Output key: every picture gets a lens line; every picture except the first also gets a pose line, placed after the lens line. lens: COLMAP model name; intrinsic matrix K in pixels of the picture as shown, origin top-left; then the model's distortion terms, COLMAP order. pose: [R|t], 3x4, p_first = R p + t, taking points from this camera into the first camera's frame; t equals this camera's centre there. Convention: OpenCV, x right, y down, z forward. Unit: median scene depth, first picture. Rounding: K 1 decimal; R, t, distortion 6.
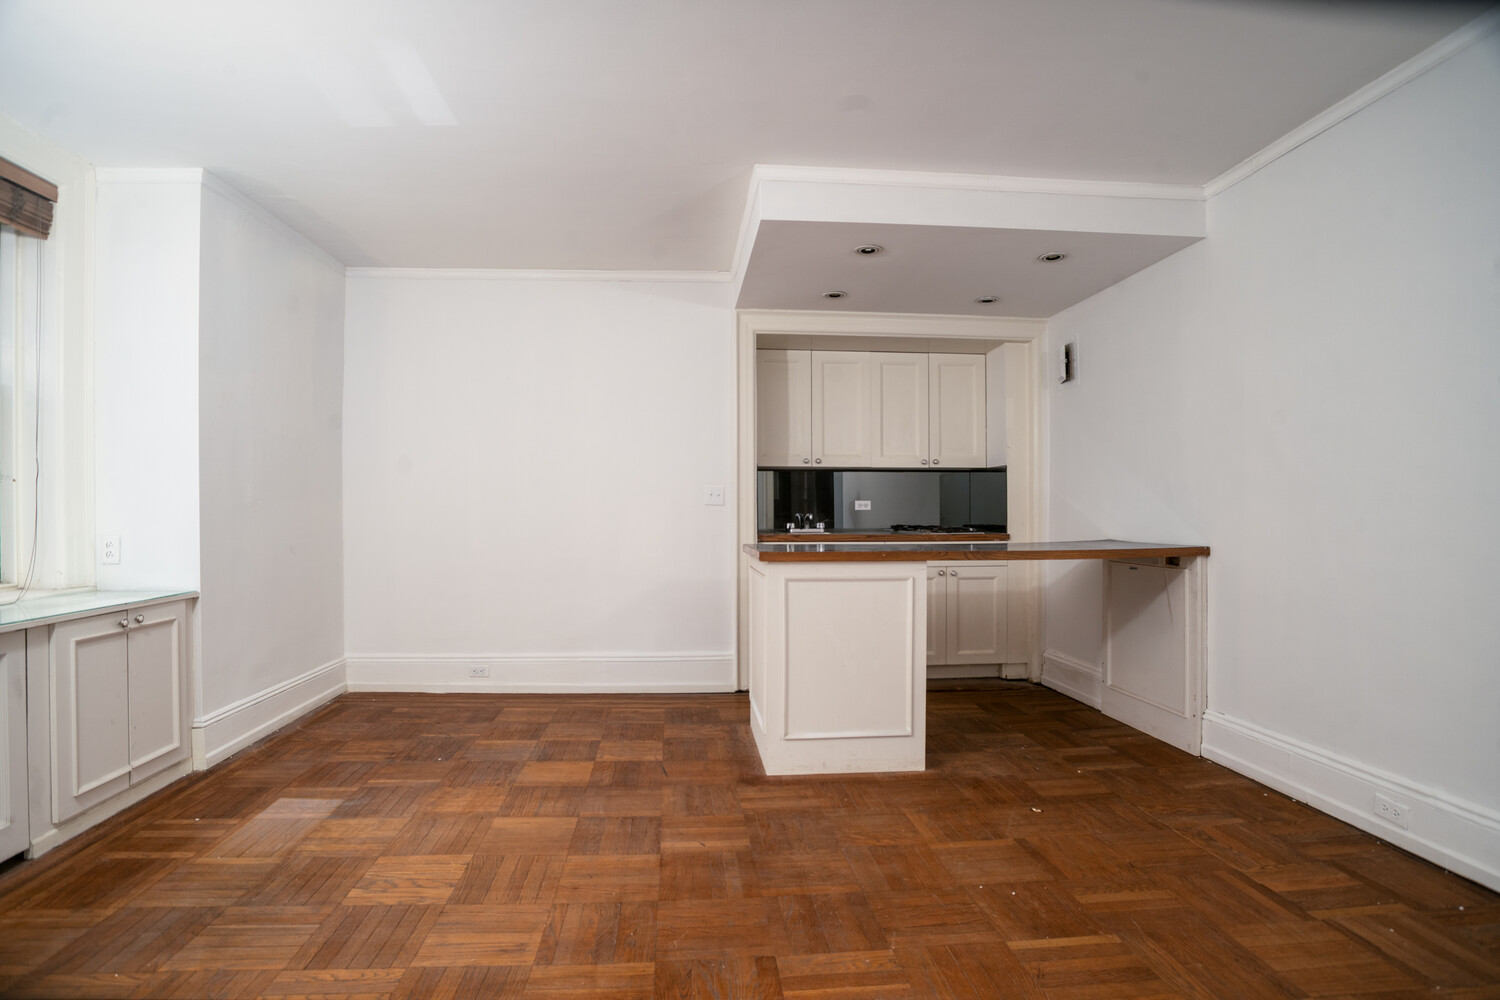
lens RADIAL K [[739.5, 0, 721.8], [0, 739.5, 513.4], [0, 0, 1]] dist [-0.072998, 0.028968]
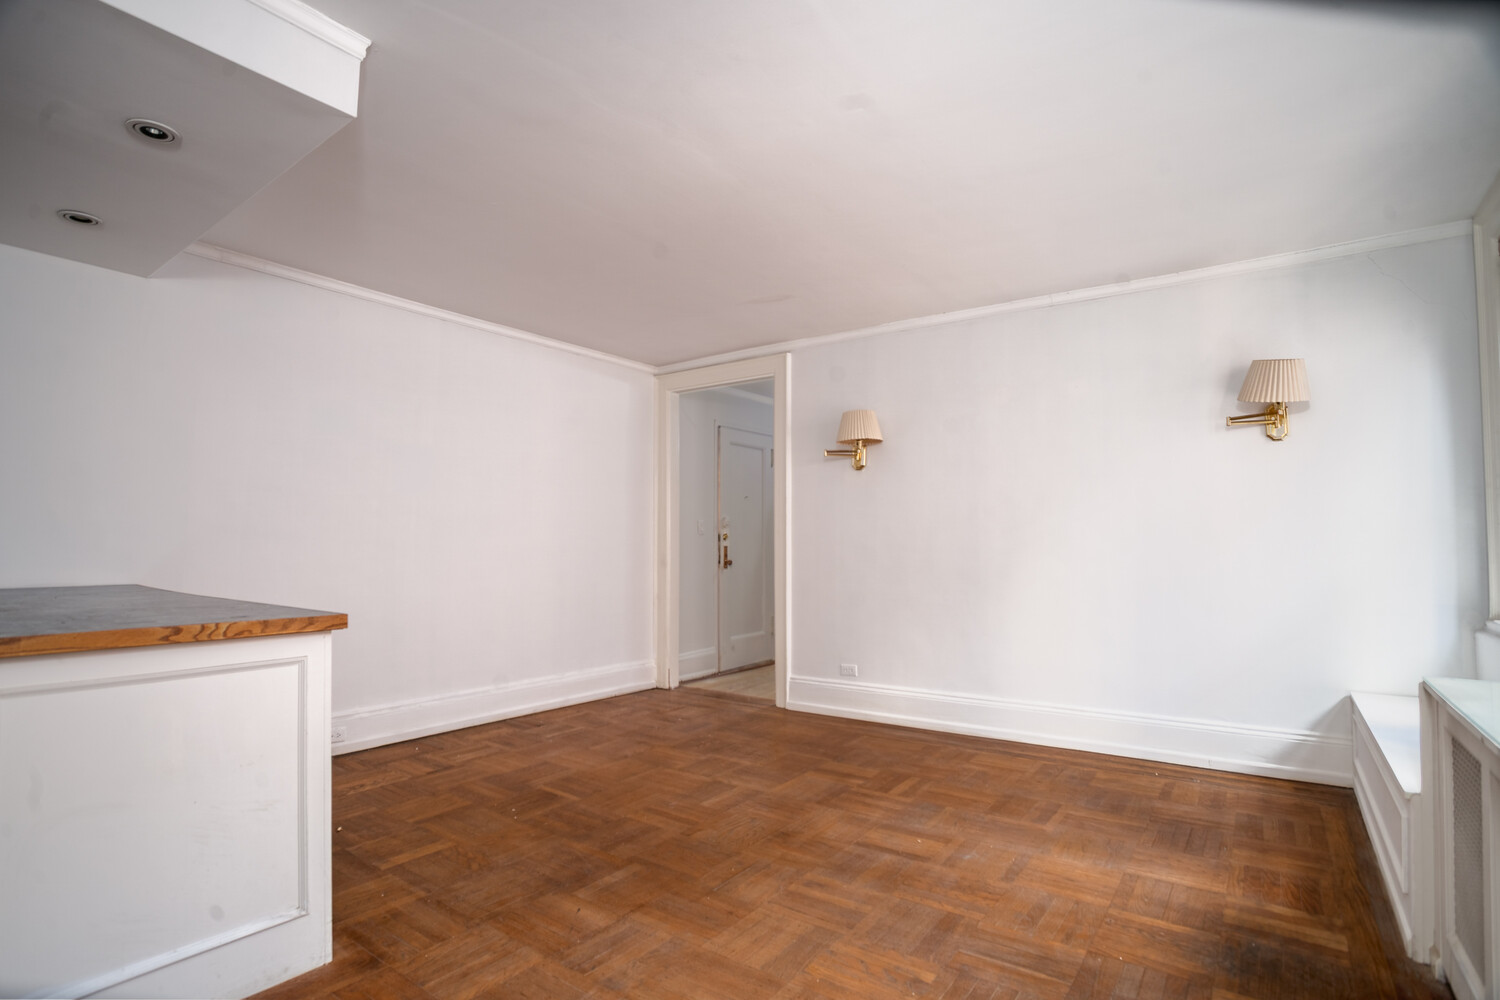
lens RADIAL K [[756.4, 0, 750.9], [0, 756.4, 517.2], [0, 0, 1]] dist [-0.076754, 0.030033]
pose [[-0.779007, 0.024131, 0.626551, -0.670717], [0.001108, 0.999311, -0.037109, -0.009667], [-0.627014, -0.028214, -0.778497, 1.351749]]
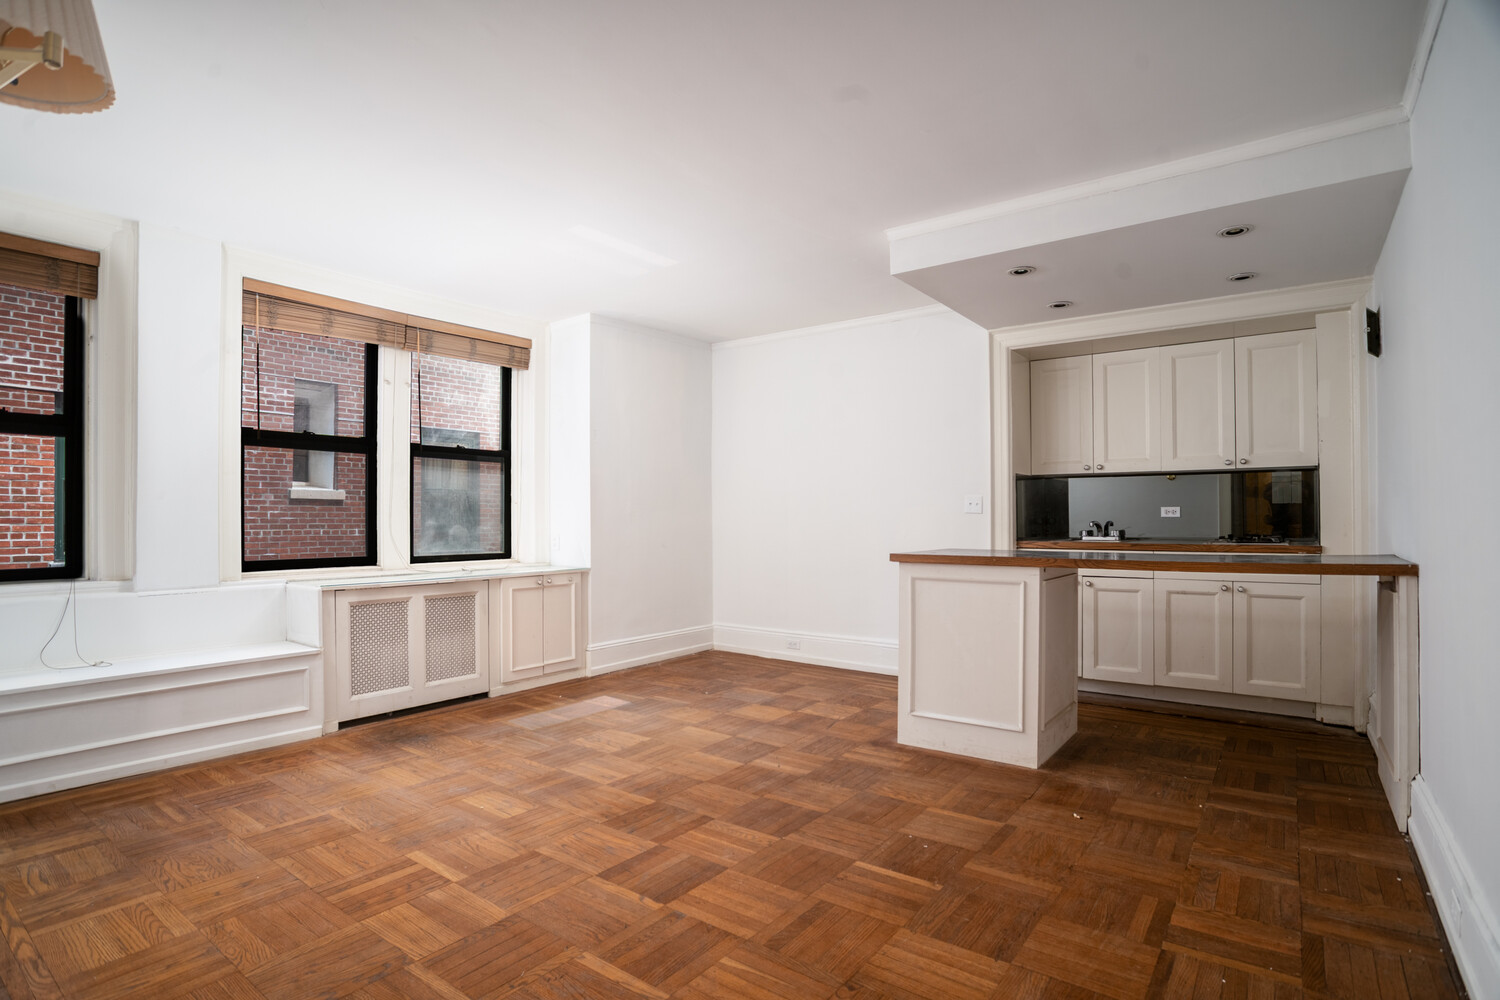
lens RADIAL K [[739.5, 0, 721.8], [0, 739.5, 513.4], [0, 0, 1]] dist [-0.072998, 0.028968]
pose [[0.747439, -0.006319, -0.664300, 0.673448], [0.000837, 0.999963, -0.008569, -0.003261], [0.664330, 0.005849, 0.747417, -0.076304]]
